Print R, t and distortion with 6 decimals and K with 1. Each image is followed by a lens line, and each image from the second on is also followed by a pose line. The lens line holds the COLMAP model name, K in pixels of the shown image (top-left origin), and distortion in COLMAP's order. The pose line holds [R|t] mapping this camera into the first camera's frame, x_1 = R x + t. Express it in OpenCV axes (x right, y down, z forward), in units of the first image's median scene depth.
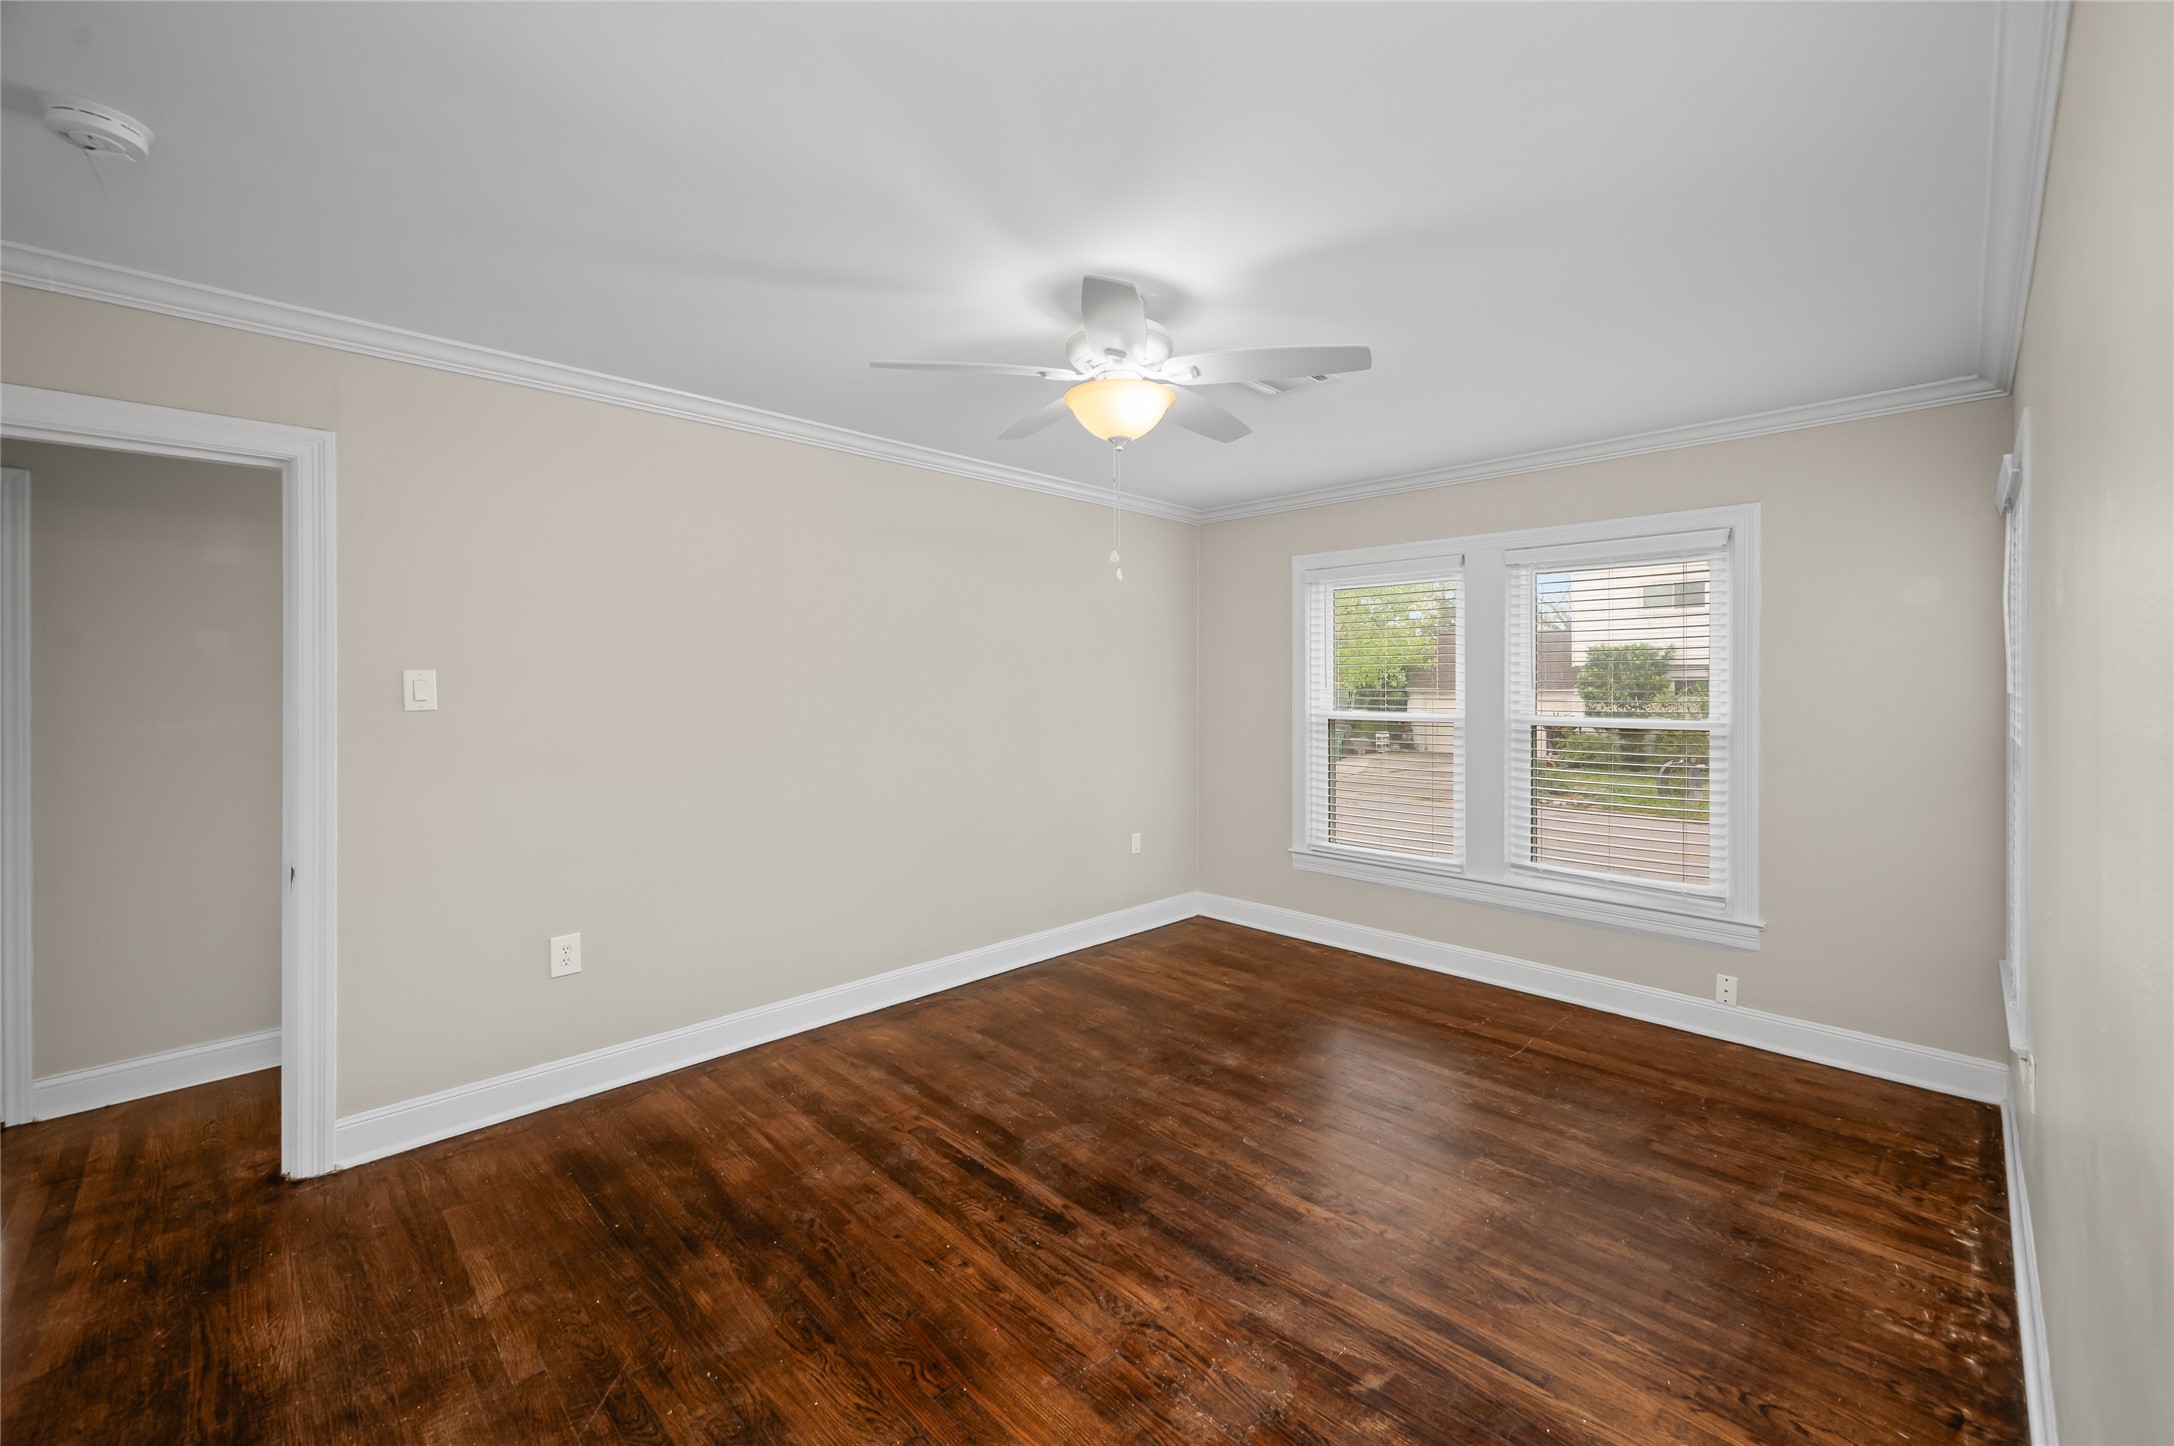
lens RADIAL K [[879.1, 0, 1091.9], [0, 879.1, 678.3], [0, 0, 1]] dist [-0.001045, 0.000356]
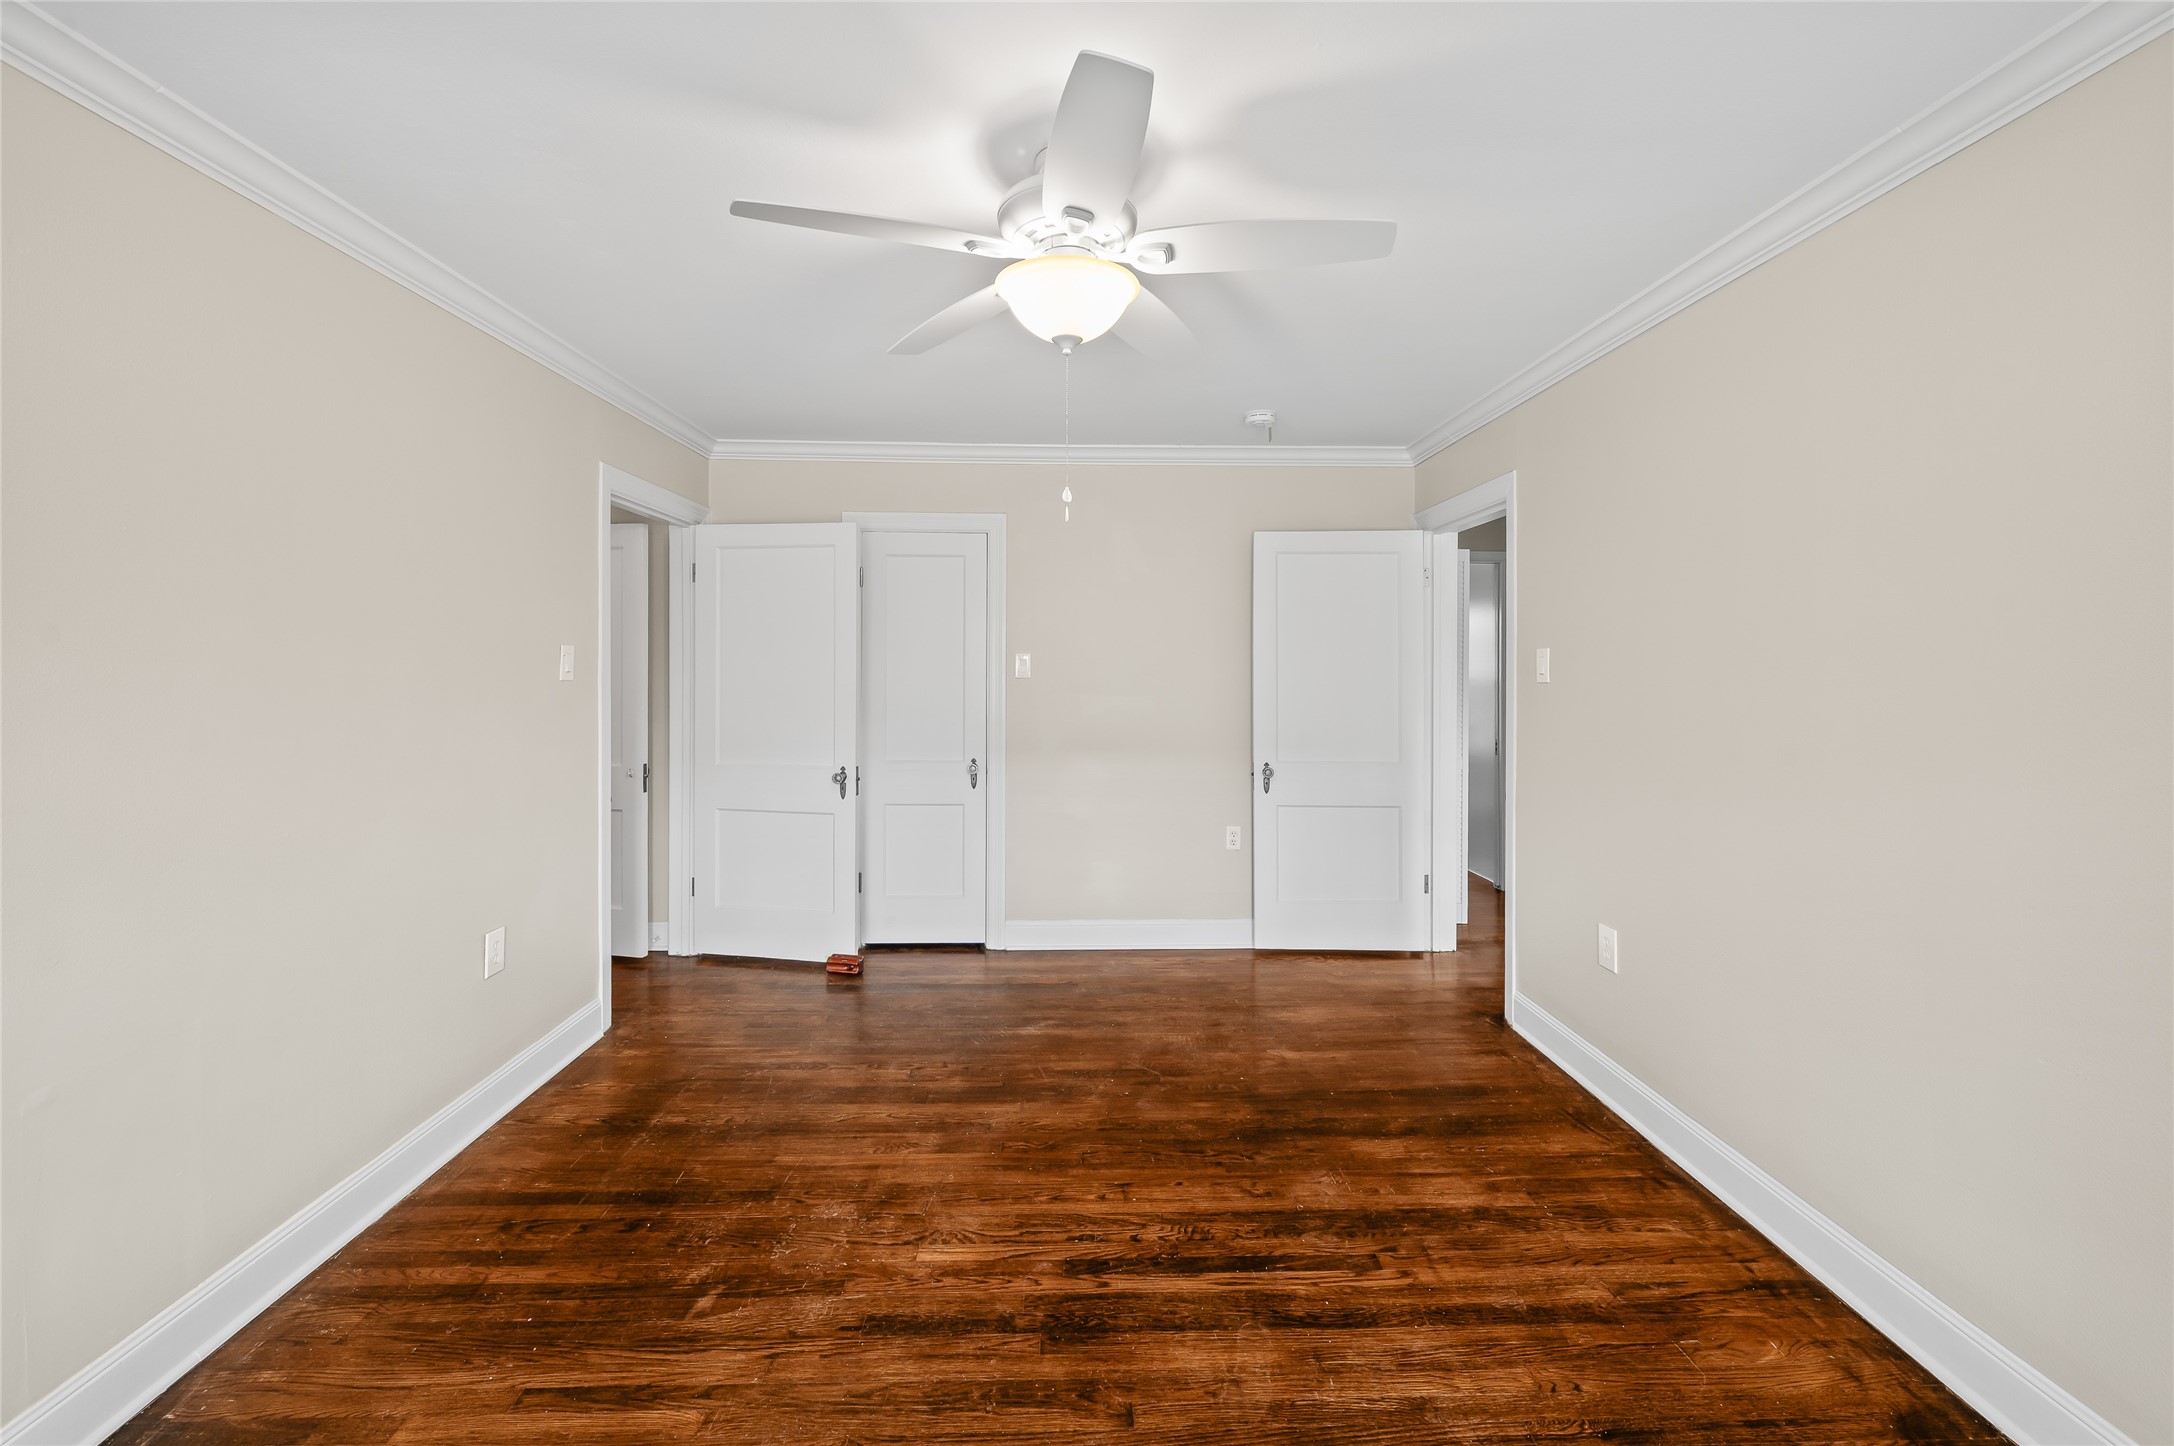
lens RADIAL K [[879.1, 0, 1091.9], [0, 879.1, 678.3], [0, 0, 1]] dist [-0.001045, 0.000356]
pose [[-0.681262, 0.012892, -0.731926, 0.621196], [0.000963, 0.999860, 0.016716, 0.013623], [0.732039, 0.010683, -0.681179, 1.661514]]
